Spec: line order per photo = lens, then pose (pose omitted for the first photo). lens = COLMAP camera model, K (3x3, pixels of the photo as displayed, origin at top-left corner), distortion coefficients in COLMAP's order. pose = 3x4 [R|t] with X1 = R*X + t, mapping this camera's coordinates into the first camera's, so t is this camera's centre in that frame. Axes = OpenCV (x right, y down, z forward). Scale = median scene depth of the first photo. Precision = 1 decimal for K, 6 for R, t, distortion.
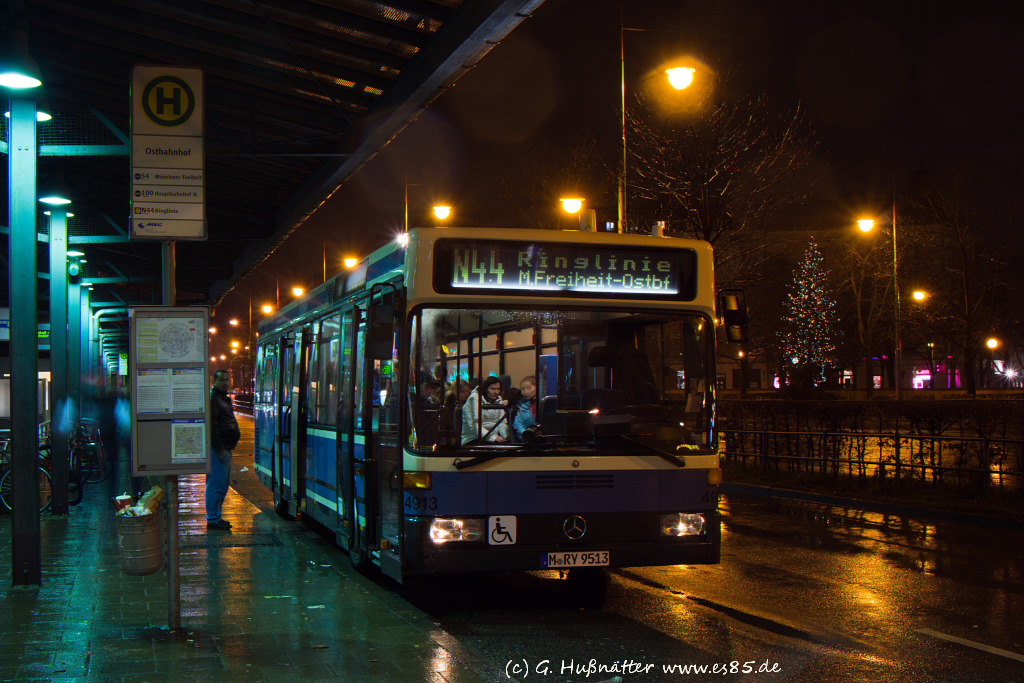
lens RADIAL K [[1288.4, 0, 512.0], [0, 1288.4, 341.5], [0, 0, 1]] dist [-0.104435, -0.014368]
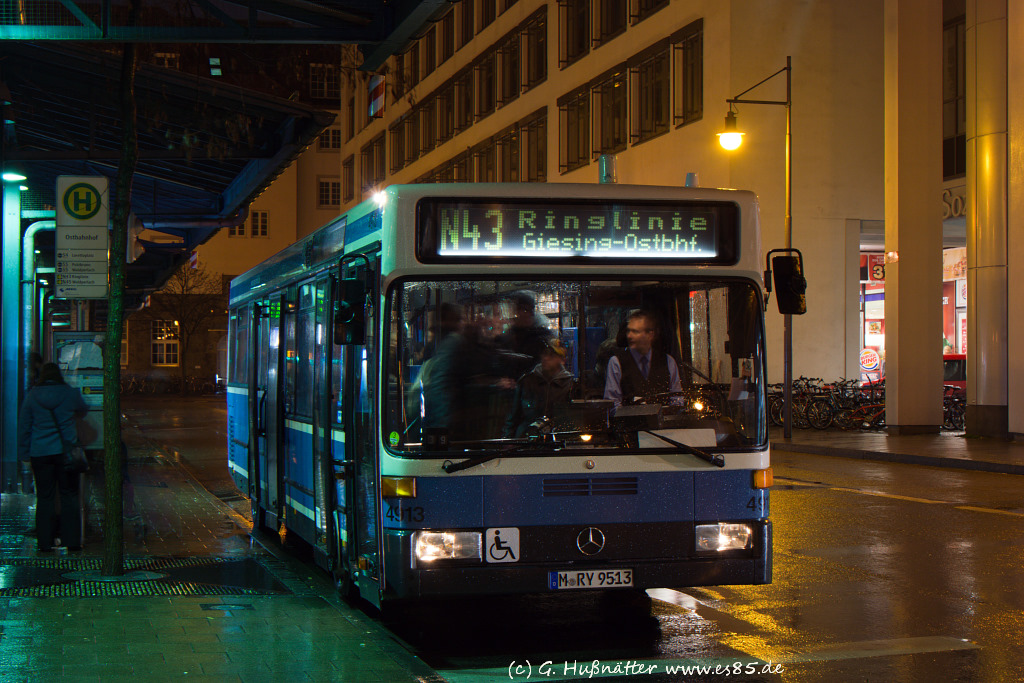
lens RADIAL K [[1805.9, 0, 512.0], [0, 1805.9, 341.5], [0, 0, 1]] dist [-0.072181, 0.095649]
pose [[0.998958, -0.012596, -0.043862, 0.050847], [0.014071, 0.999340, 0.033496, -0.024647], [0.043411, -0.034078, 0.998476, -0.166089]]
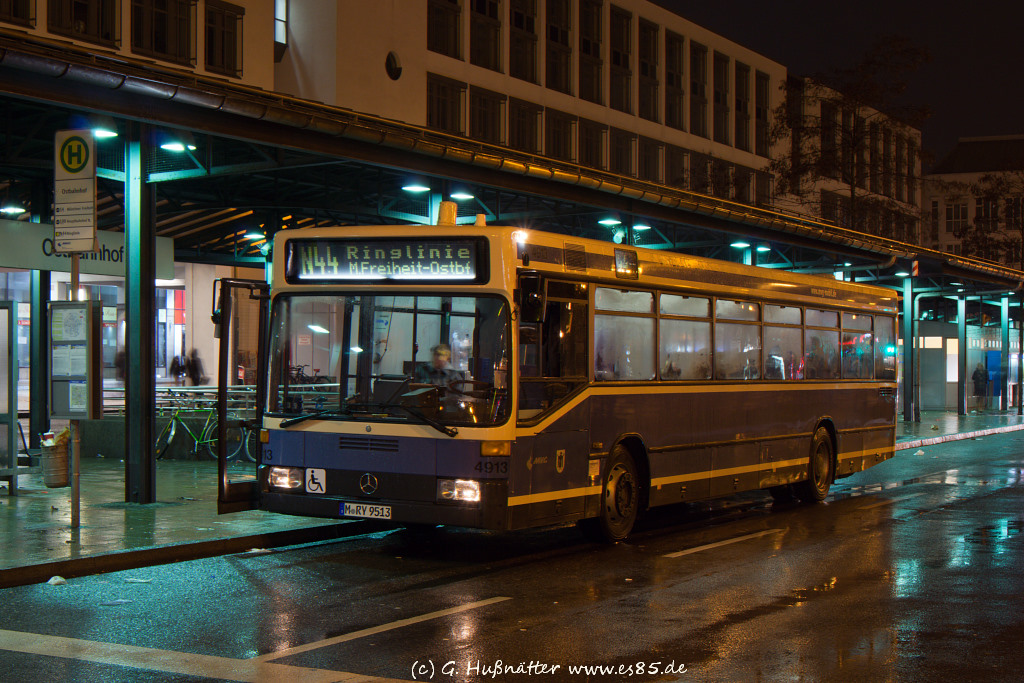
lens RADIAL K [[1805.9, 0, 512.0], [0, 1805.9, 341.5], [0, 0, 1]] dist [-0.072181, 0.095649]
pose [[0.702815, 0.005777, -0.711349, 1.290347], [0.010779, 0.999766, 0.018768, -0.012611], [0.711291, -0.020858, 0.702588, -0.048230]]
